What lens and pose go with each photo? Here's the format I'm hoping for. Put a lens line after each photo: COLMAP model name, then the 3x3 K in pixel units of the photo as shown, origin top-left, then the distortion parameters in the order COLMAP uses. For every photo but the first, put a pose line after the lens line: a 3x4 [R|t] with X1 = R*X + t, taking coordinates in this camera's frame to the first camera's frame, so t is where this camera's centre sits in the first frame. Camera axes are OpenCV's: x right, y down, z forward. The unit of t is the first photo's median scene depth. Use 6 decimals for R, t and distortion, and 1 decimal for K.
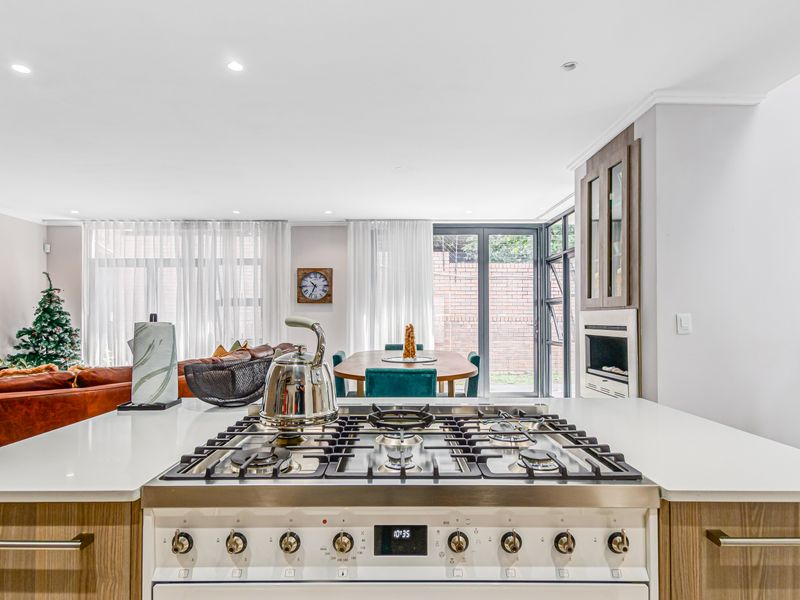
lens RADIAL K [[463.9, 0, 390.5], [0, 463.9, 313.1], [0, 0, 1]] dist [0.015038, -0.004096]
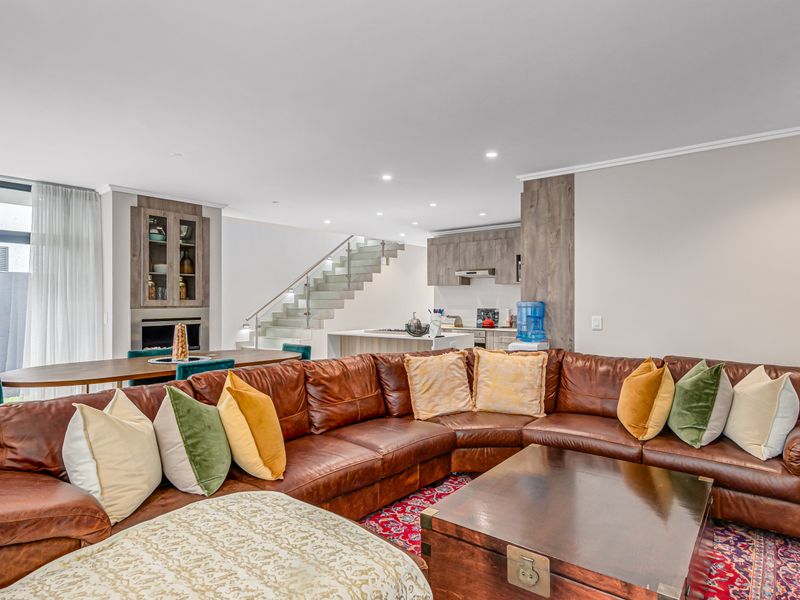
lens RADIAL K [[463.9, 0, 401.6], [0, 463.9, 302.8], [0, 0, 1]] dist [0.015038, -0.004096]
pose [[-0.793877, 0.005922, 0.608050, -0.653103], [0.000673, 0.999961, -0.008861, -0.006339], [-0.608079, -0.006626, -0.793849, 1.067084]]
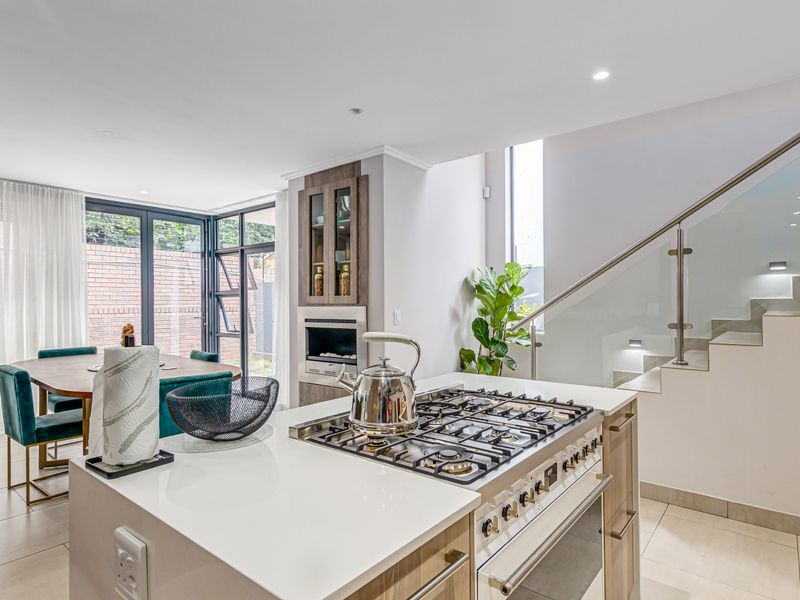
lens RADIAL K [[463.9, 0, 401.8], [0, 463.9, 304.0], [0, 0, 1]] dist [0.015038, -0.004096]
pose [[0.625596, -0.006546, 0.780120, -0.219182], [-0.001734, 0.999951, 0.009781, -0.015084], [-0.780145, -0.007472, 0.625554, 0.060845]]
